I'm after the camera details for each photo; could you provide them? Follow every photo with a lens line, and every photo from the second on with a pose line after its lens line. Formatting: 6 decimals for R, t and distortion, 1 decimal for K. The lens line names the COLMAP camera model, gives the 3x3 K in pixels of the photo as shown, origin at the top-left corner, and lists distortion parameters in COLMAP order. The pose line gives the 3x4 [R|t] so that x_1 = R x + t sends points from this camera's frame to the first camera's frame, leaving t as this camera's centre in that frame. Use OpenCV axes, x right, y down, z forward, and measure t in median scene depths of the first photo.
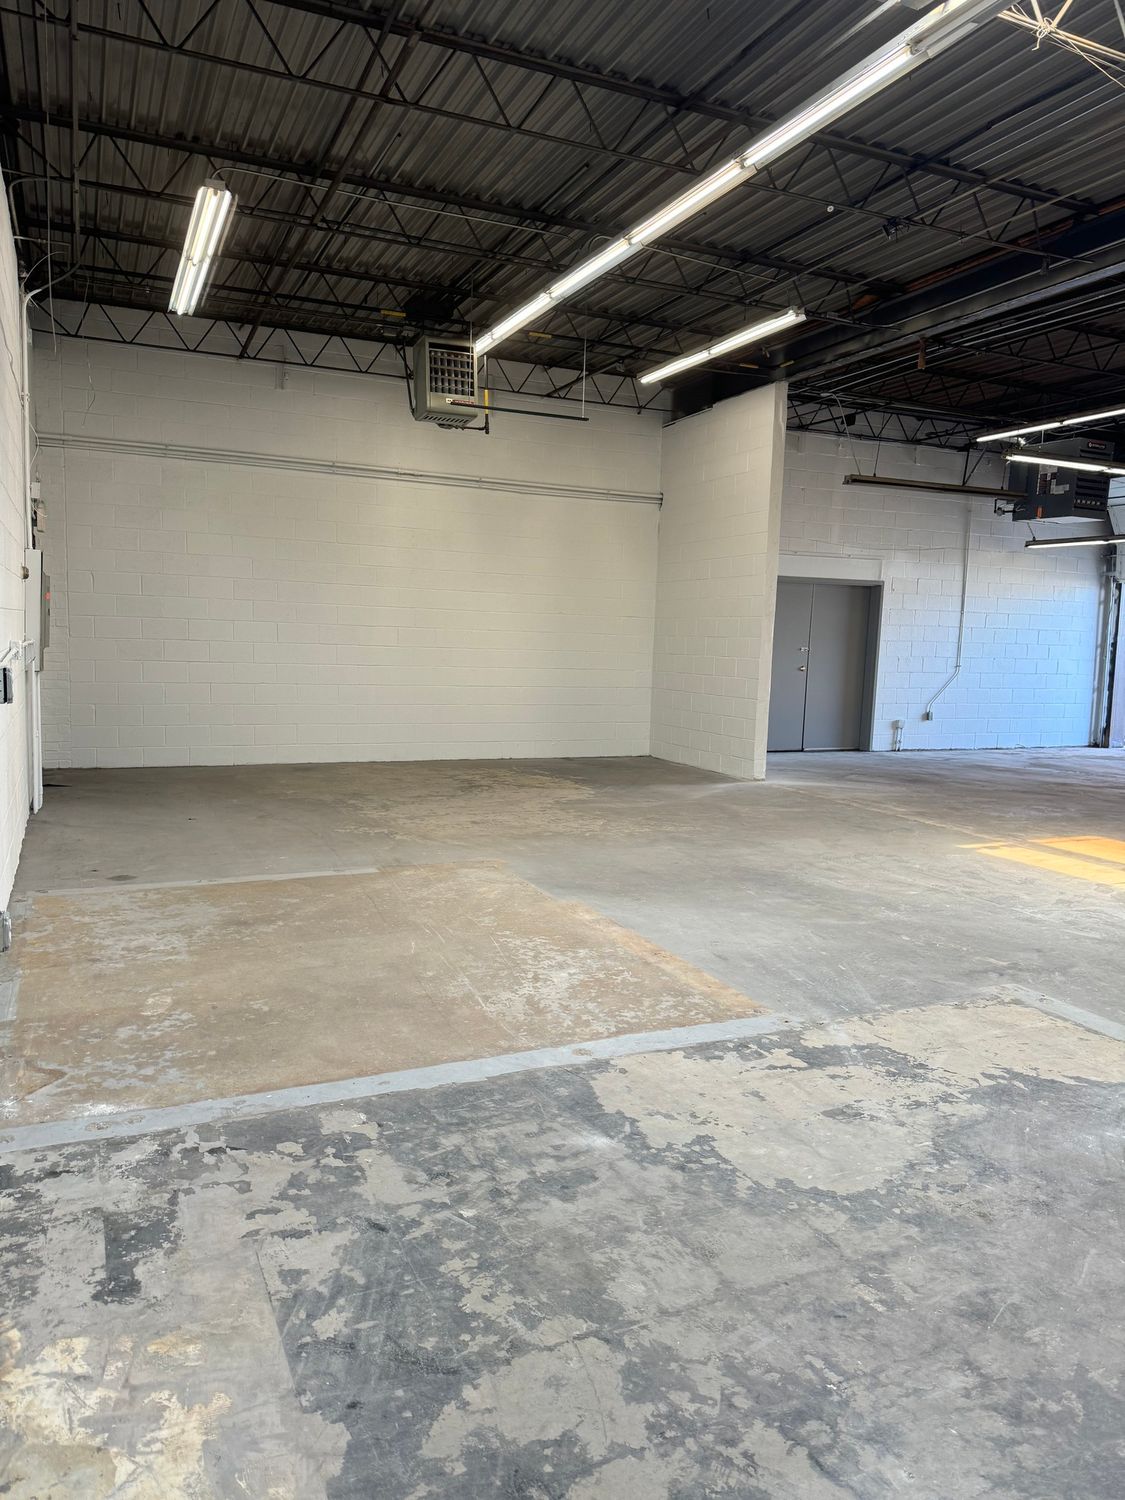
lens RADIAL K [[1049.7, 0, 562.5], [0, 1049.7, 750.0], [0, 0, 1]] dist [0.095588, -0.121863]
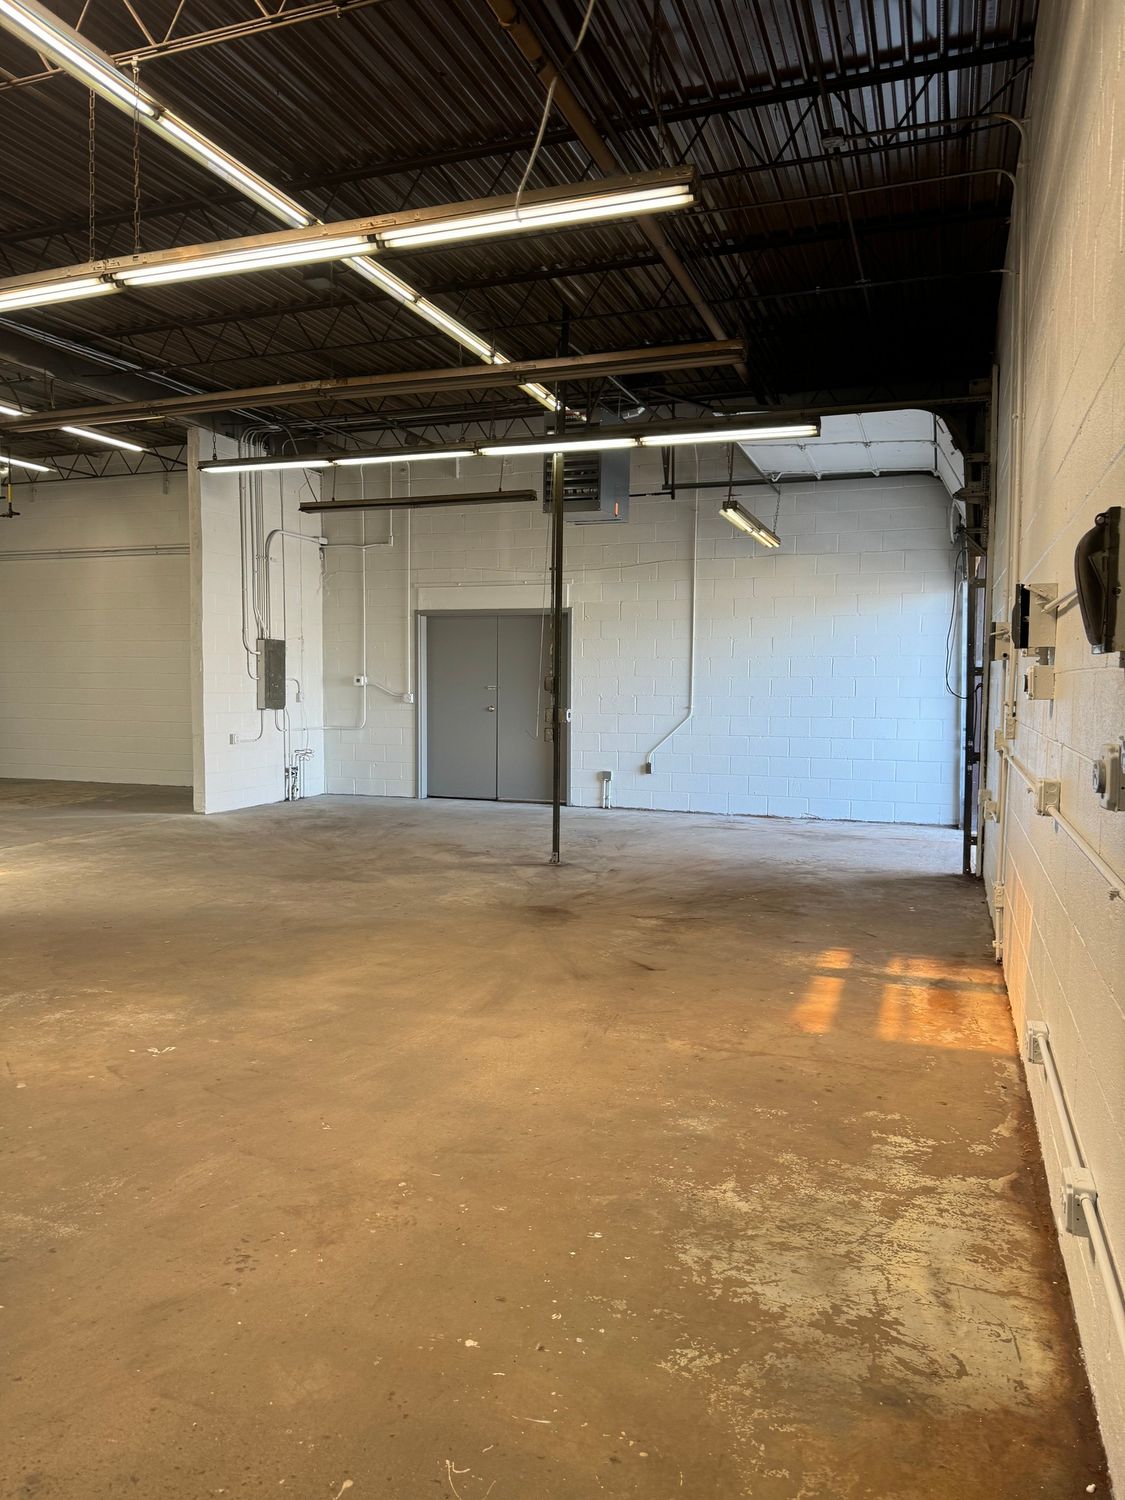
lens RADIAL K [[1050.5, 0, 538.2], [0, 1050.5, 747.0], [0, 0, 1]] dist [0.149590, -0.277634]
pose [[0.703337, 0.020371, -0.710564, 1.479659], [-0.063959, 0.997349, -0.034715, -0.025983], [0.707973, 0.069863, 0.702775, 0.651617]]
